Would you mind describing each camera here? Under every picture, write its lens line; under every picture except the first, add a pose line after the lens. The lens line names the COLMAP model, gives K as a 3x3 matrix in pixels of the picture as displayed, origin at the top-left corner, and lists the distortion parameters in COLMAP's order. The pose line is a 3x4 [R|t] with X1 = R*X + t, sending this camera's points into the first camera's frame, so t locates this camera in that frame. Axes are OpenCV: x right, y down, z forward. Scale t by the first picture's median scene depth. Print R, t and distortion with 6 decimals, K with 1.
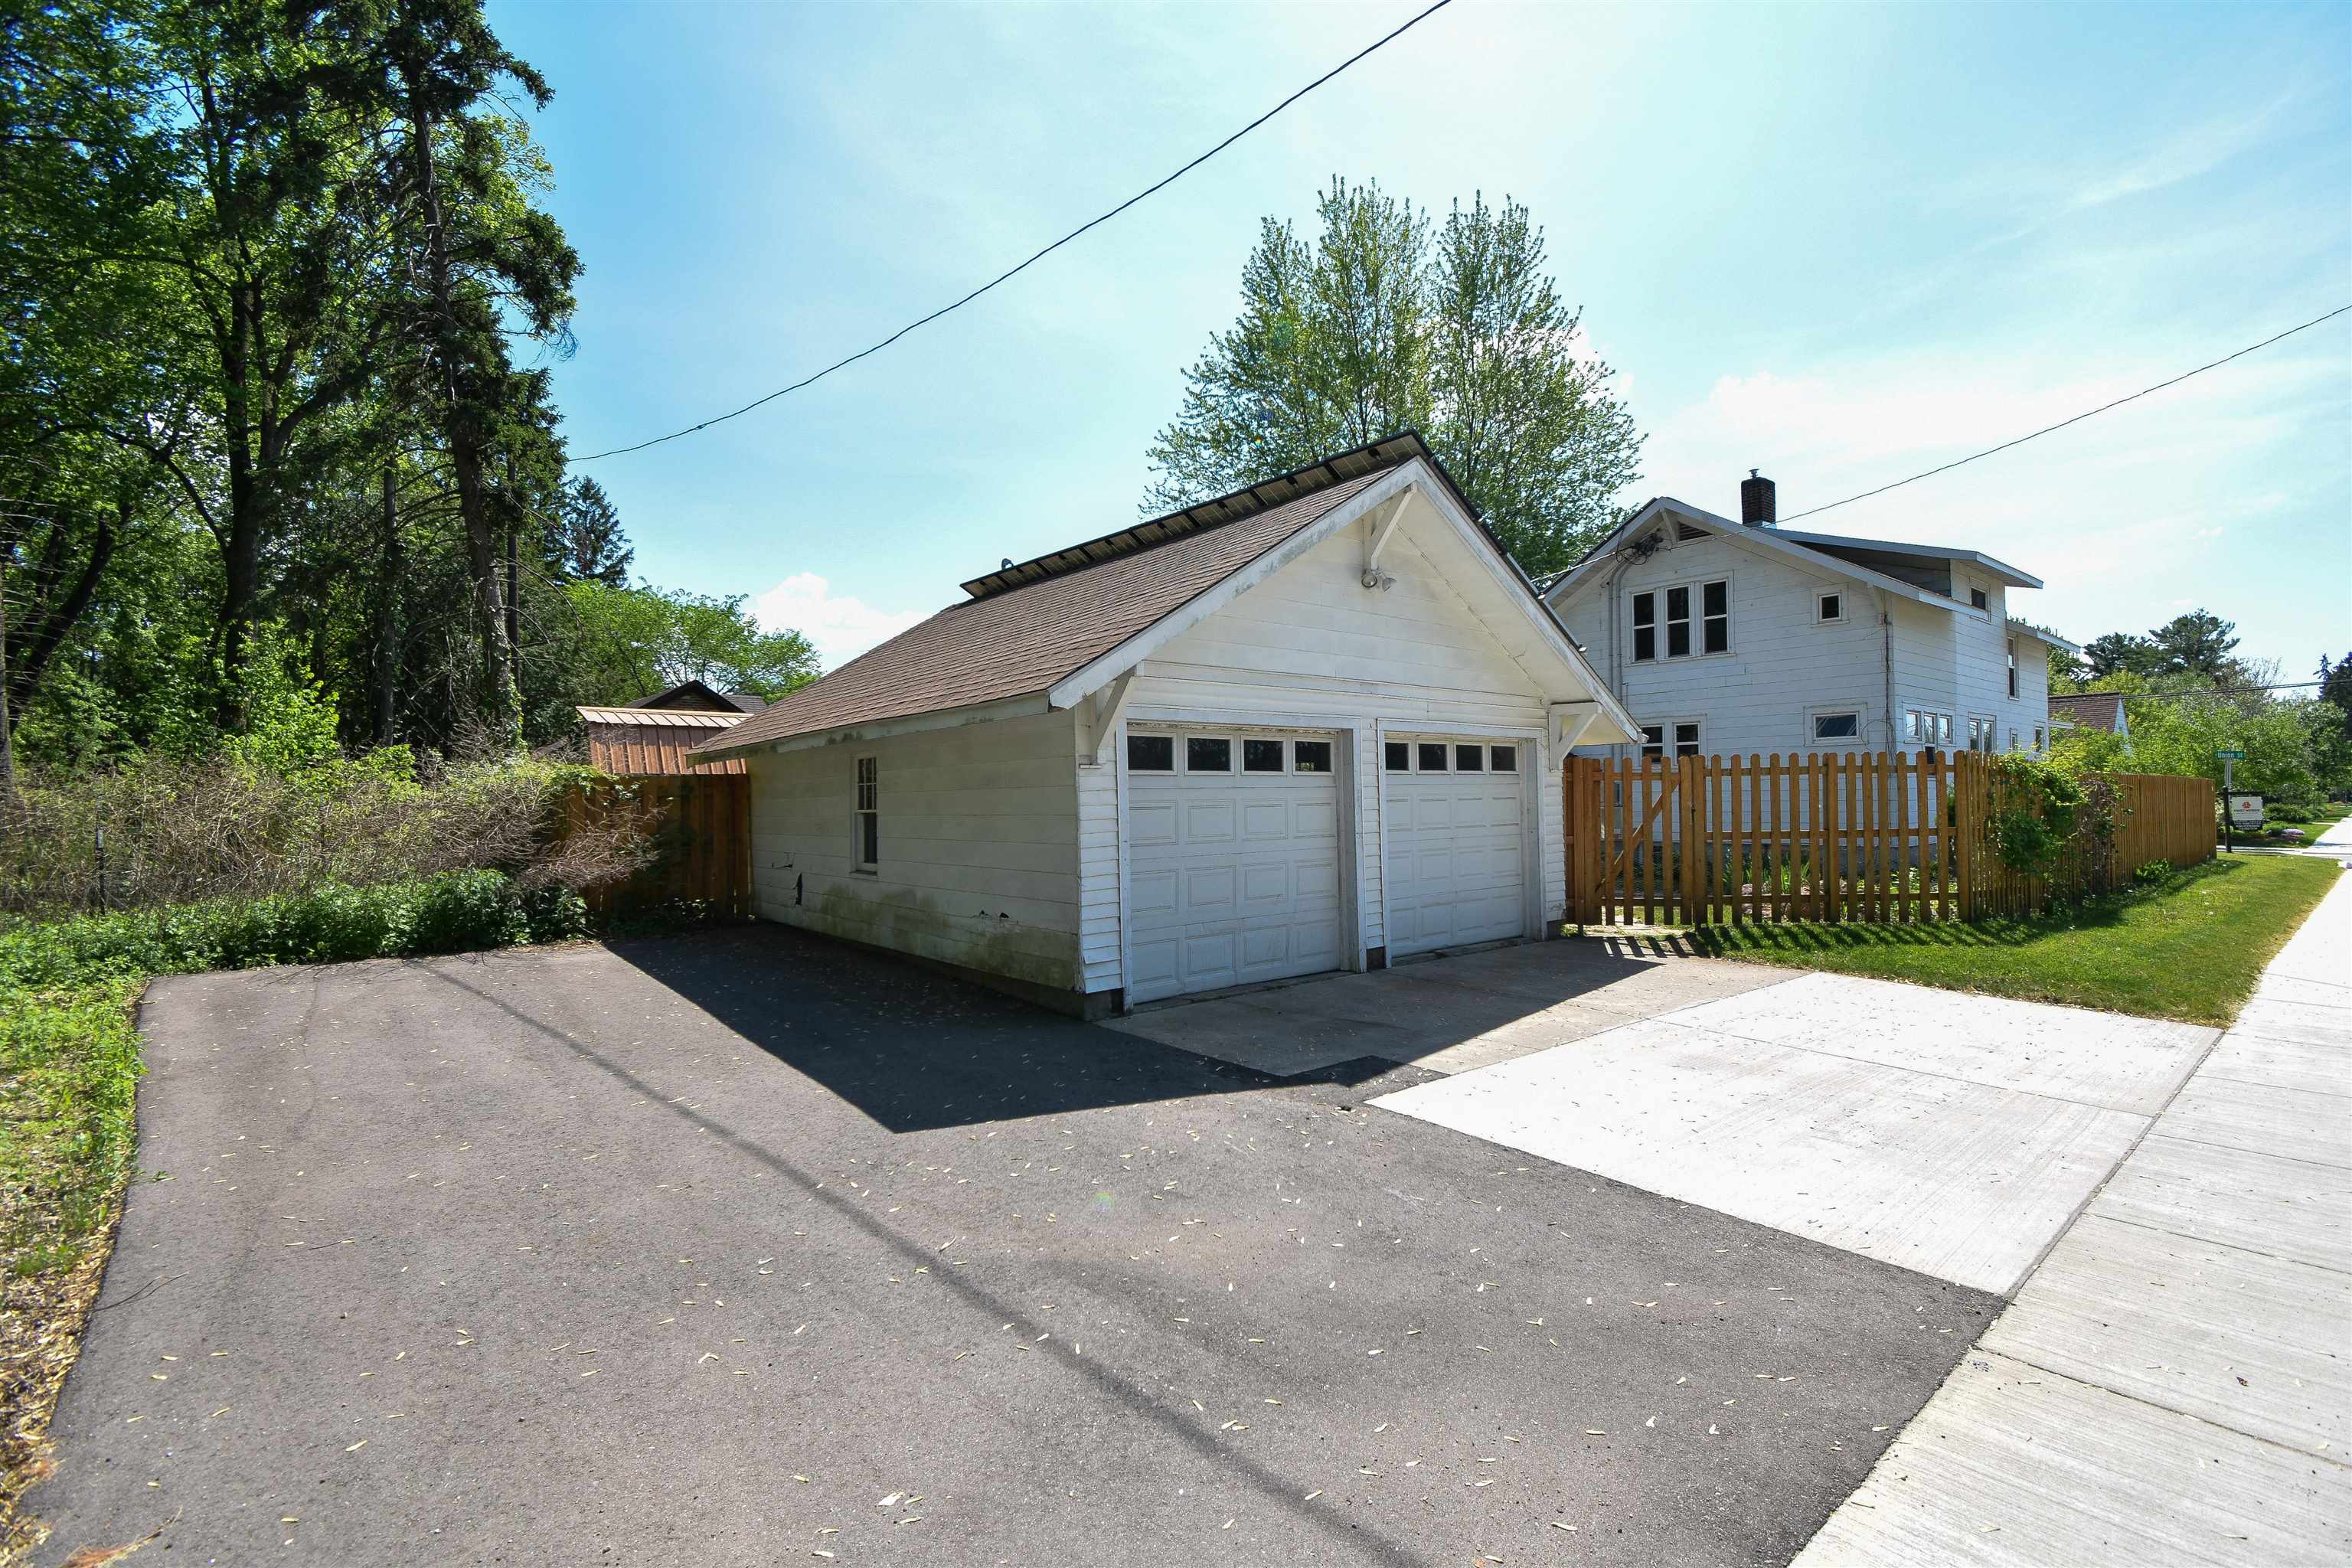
lens RADIAL K [[1037.0, 0, 1176.0], [0, 1037.0, 784.0], [0, 0, 1]] dist [-0.013624, -0.000653]
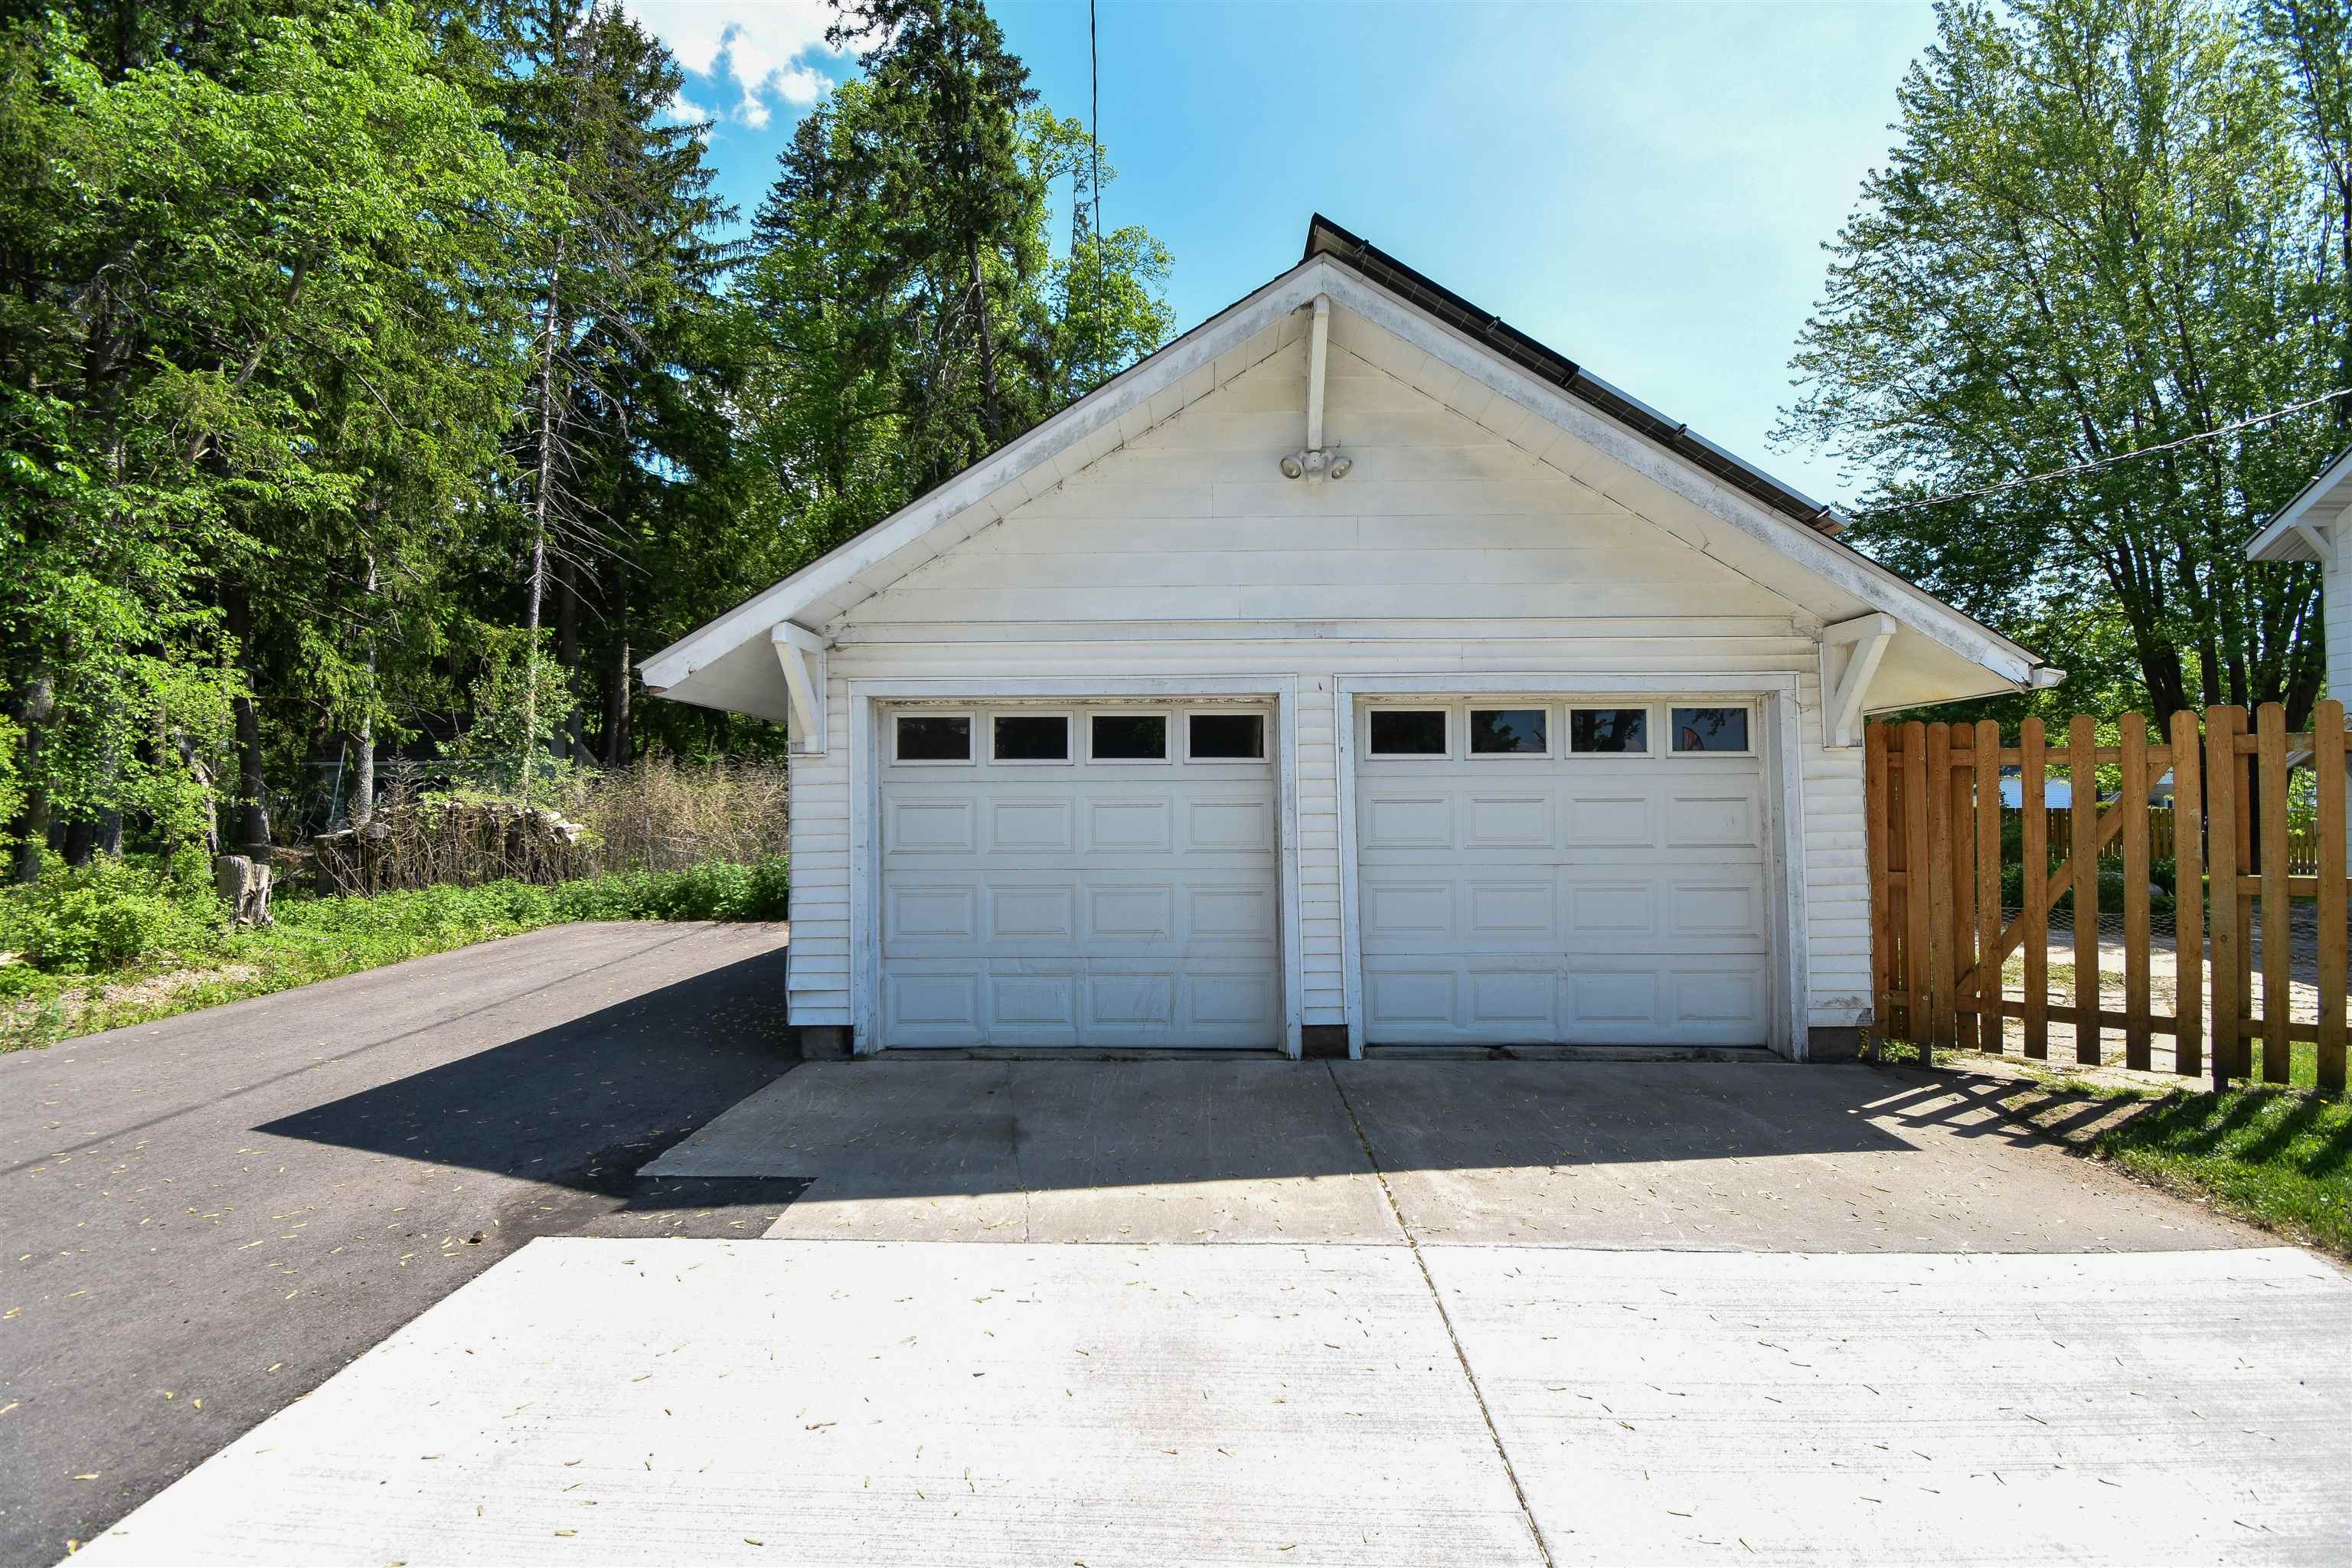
lens RADIAL K [[1037.0, 0, 1176.0], [0, 1037.0, 784.0], [0, 0, 1]] dist [-0.013624, -0.000653]
pose [[0.759301, -0.005447, -0.650717, 0.569853], [0.003599, 0.999985, -0.004171, 0.008477], [0.650730, 0.000825, 0.759309, 0.459310]]
